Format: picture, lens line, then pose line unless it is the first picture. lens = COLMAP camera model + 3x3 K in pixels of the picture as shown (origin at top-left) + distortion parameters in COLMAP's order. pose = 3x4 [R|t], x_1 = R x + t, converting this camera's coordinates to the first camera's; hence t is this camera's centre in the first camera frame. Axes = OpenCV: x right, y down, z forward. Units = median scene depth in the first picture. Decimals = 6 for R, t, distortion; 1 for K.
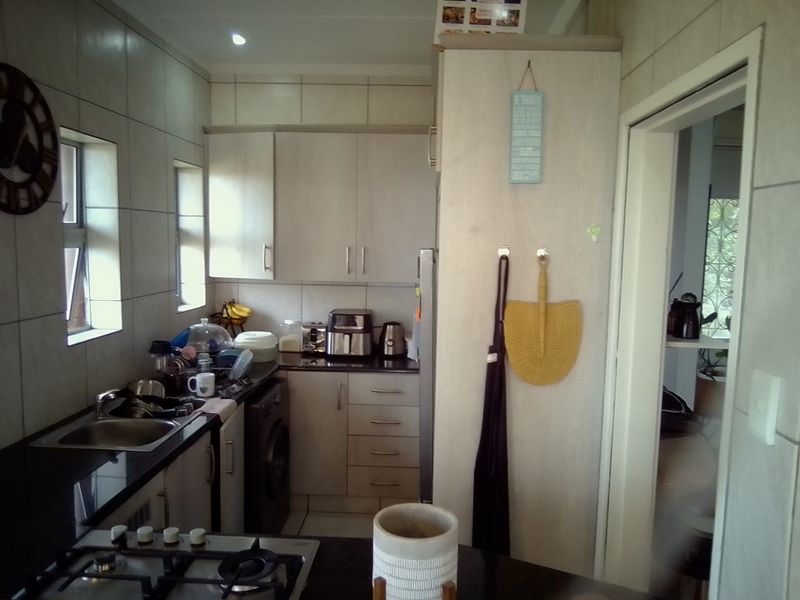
lens RADIAL K [[636.7, 0, 405.7], [0, 636.7, 305.1], [0, 0, 1]] dist [0.015716, -0.057787]
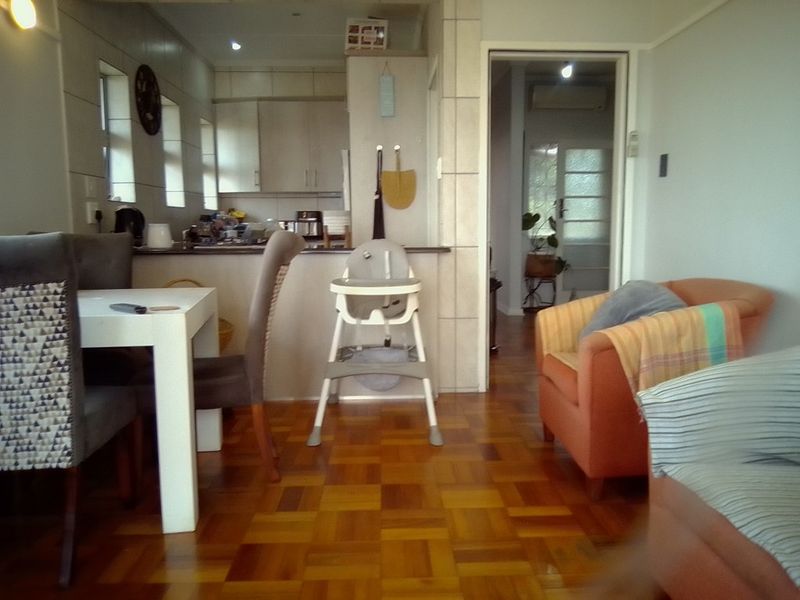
lens RADIAL K [[636.7, 0, 405.7], [0, 636.7, 305.1], [0, 0, 1]] dist [0.015716, -0.057787]
pose [[0.996376, -0.036654, 0.076759, 0.041017], [0.035162, 0.999167, 0.020702, 0.311961], [-0.077454, -0.017928, 0.996835, -0.912639]]
